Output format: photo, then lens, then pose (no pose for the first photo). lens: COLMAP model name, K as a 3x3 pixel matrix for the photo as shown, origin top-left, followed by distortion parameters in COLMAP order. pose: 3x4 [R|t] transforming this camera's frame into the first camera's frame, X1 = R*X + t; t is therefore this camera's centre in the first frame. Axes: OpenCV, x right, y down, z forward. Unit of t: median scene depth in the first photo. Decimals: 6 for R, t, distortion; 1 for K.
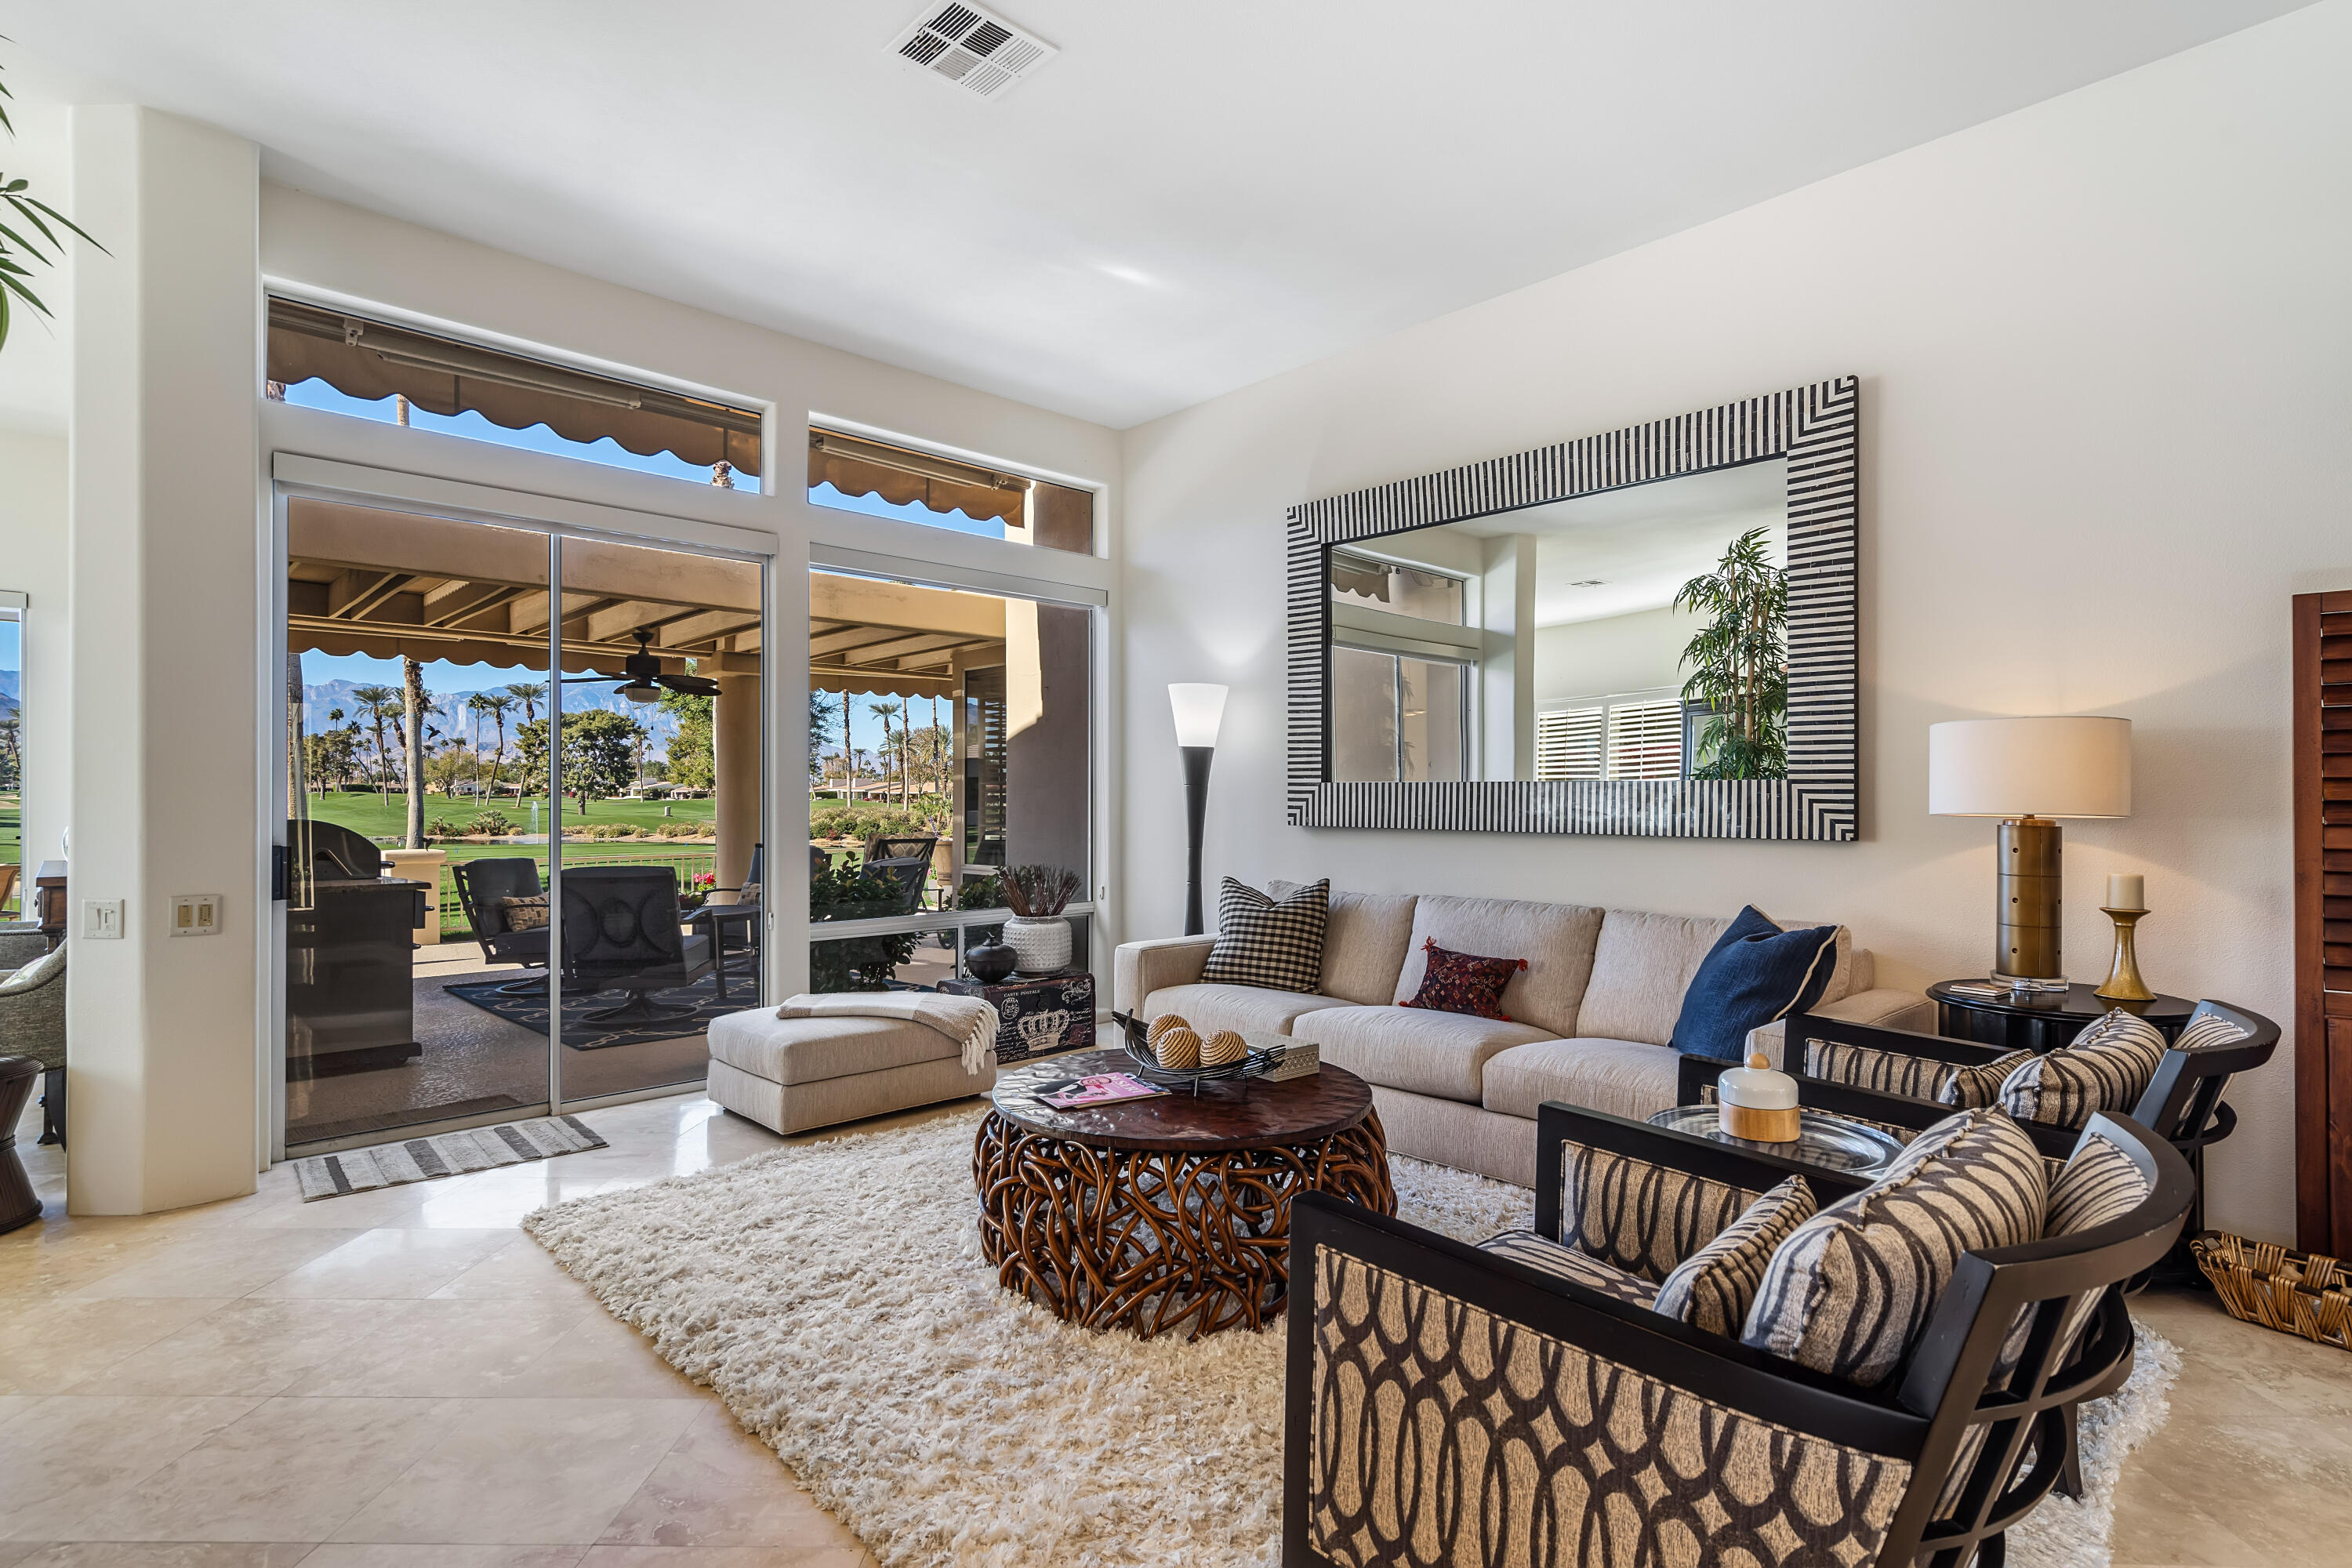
lens RADIAL K [[1151.1, 0, 1176.4], [0, 1151.1, 796.5], [0, 0, 1]] dist [0.001479, 0.001271]
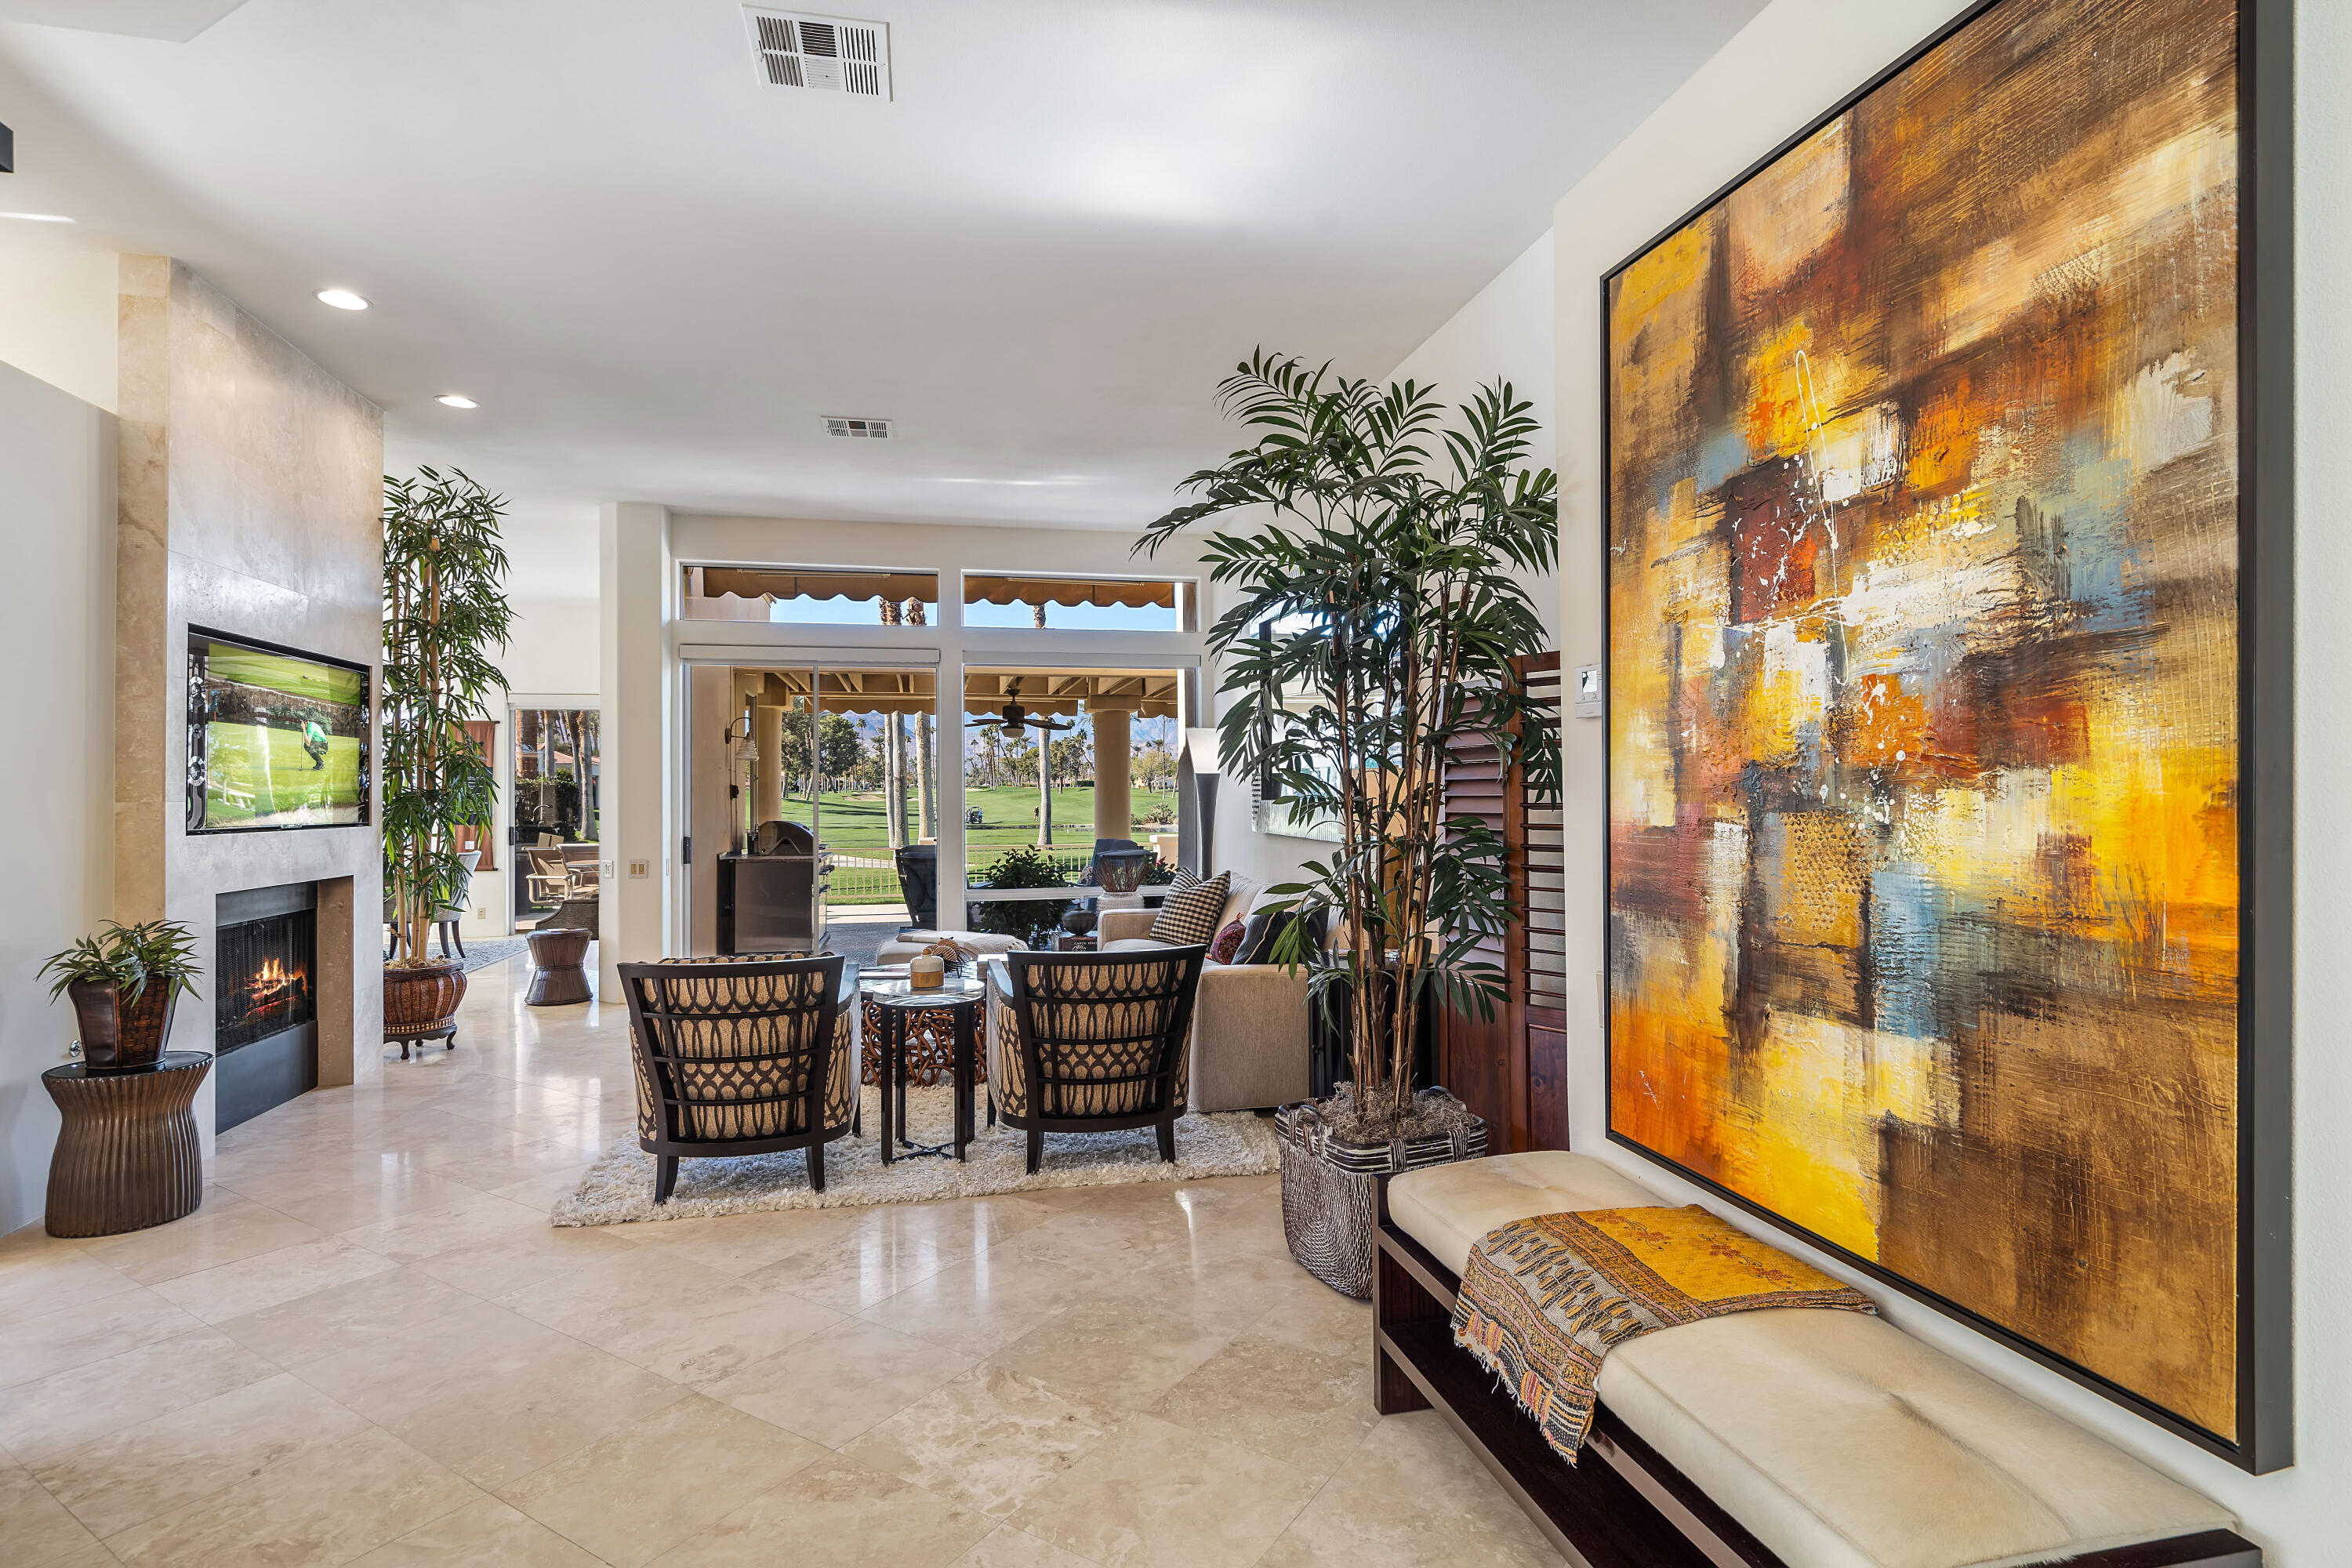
lens RADIAL K [[1151.1, 0, 1168.1], [0, 1151.1, 779.9], [0, 0, 1]] dist [0.001479, 0.001271]
pose [[0.853529, -0.010663, -0.520936, 0.809294], [0.007036, 0.999935, -0.008941, -0.027092], [0.520998, 0.003966, 0.853549, -0.232795]]
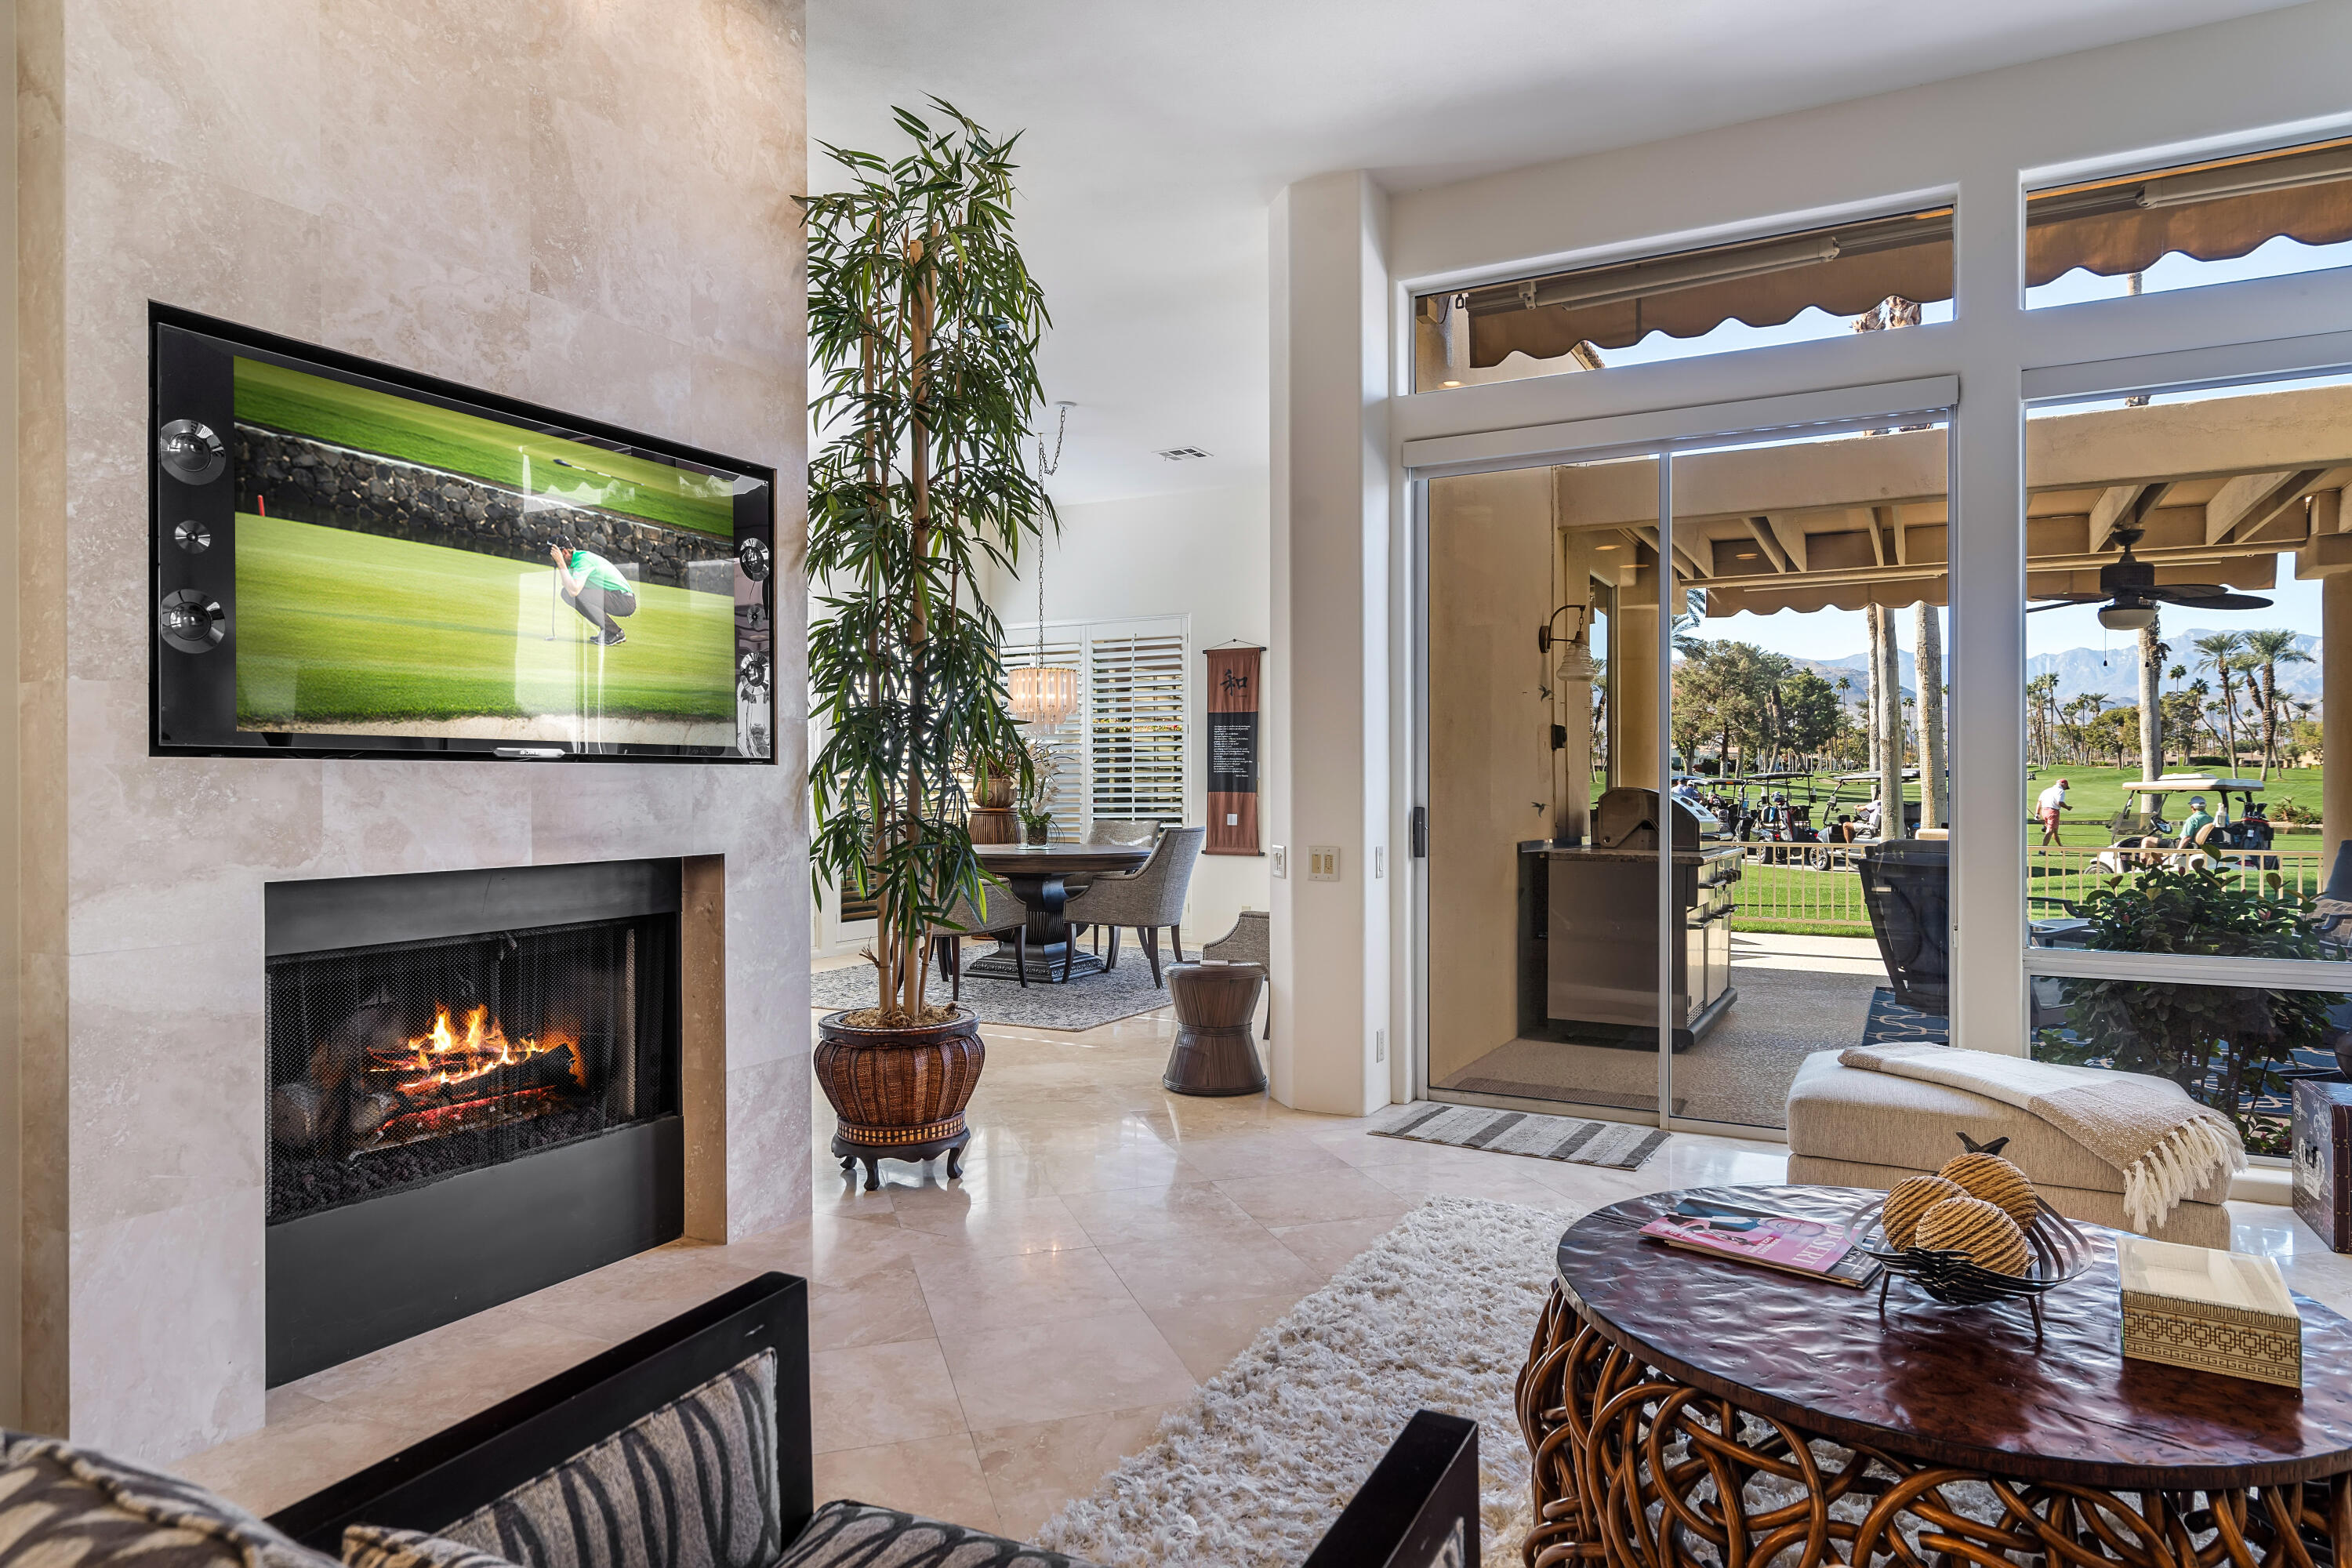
lens RADIAL K [[1402.7, 0, 1171.0], [0, 1402.7, 788.4], [0, 0, 1]] dist [0.001448, -0.000159]
pose [[0.310644, 0.006230, -0.950506, 0.317698], [0.005193, 0.999952, 0.008252, 0.010964], [0.950512, -0.007500, 0.310596, 0.302048]]
